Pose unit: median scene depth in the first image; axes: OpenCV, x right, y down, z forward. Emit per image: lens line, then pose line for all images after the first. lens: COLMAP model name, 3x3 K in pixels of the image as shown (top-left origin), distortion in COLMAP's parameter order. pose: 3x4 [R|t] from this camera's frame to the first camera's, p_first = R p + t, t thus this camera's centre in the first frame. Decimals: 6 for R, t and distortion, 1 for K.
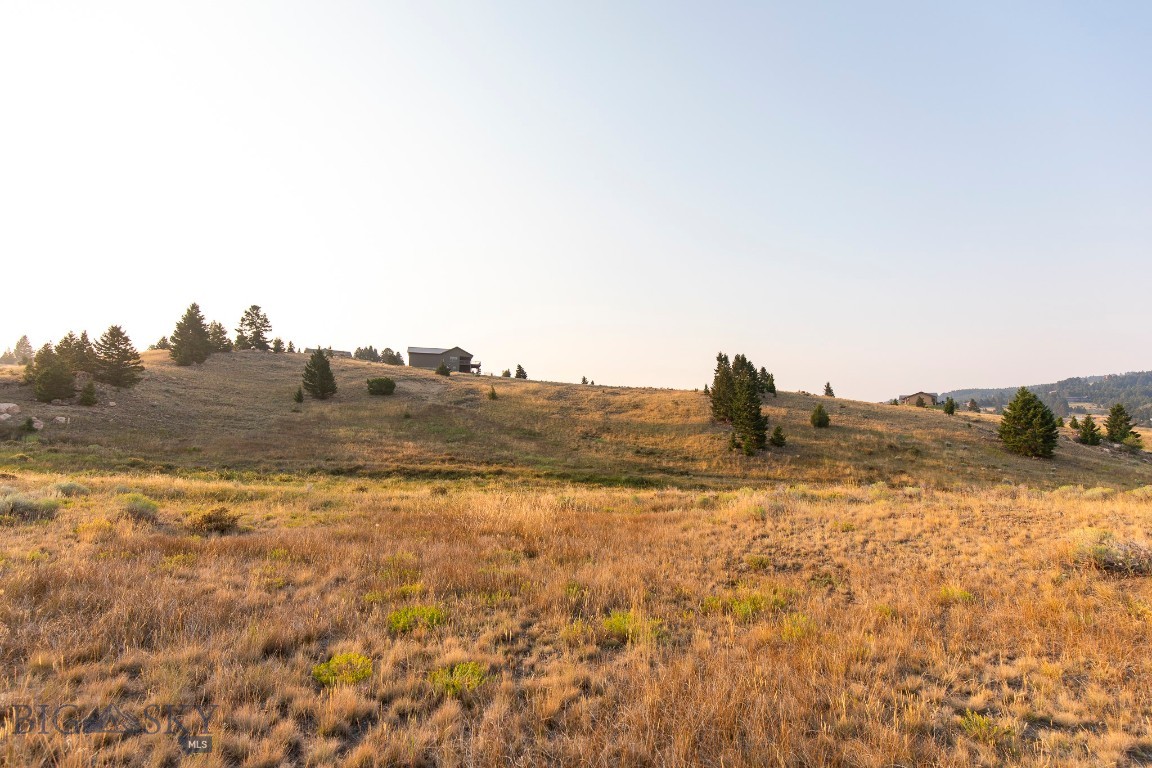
lens RADIAL K [[517.3, 0, 579.6], [0, 517.3, 383.7], [0, 0, 1]] dist [0.012016, -0.002938]
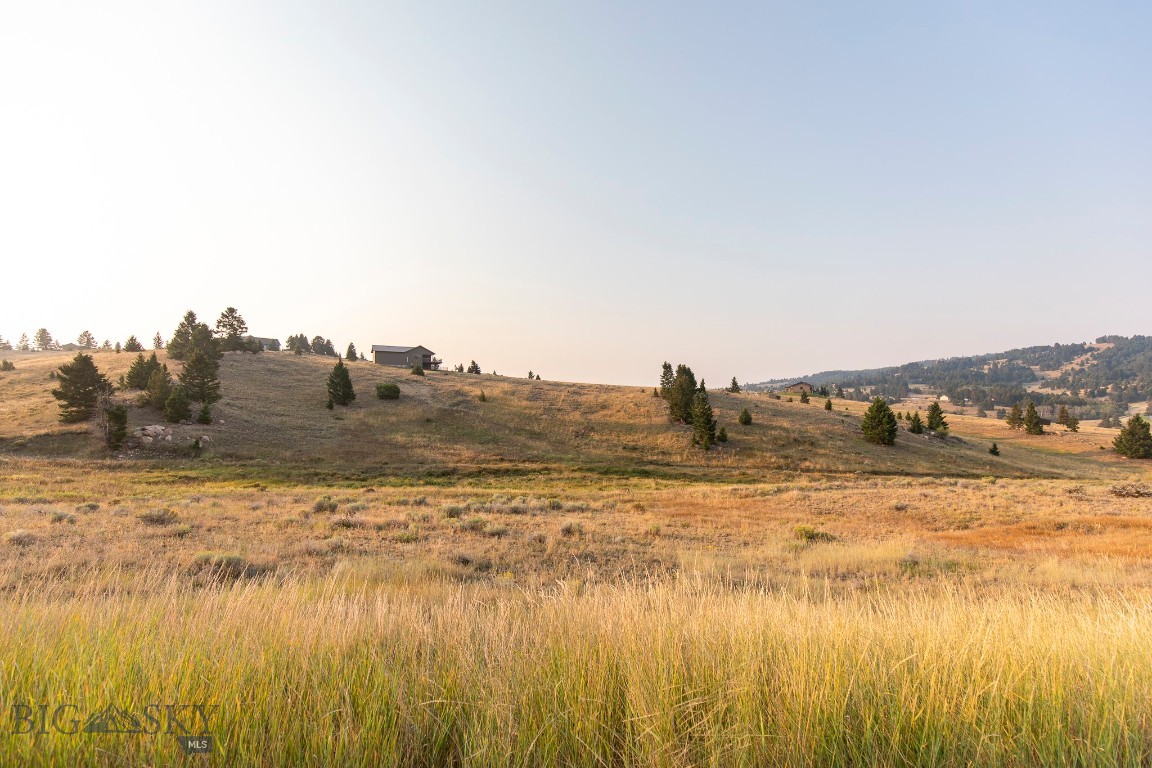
lens RADIAL K [[517.3, 0, 577.1], [0, 517.3, 384.3], [0, 0, 1]] dist [0.012016, -0.002938]
pose [[0.983096, -0.000333, 0.183093, -0.195882], [-0.007694, 0.999040, 0.043125, -0.069038], [-0.182932, -0.043804, 0.982149, -0.220310]]
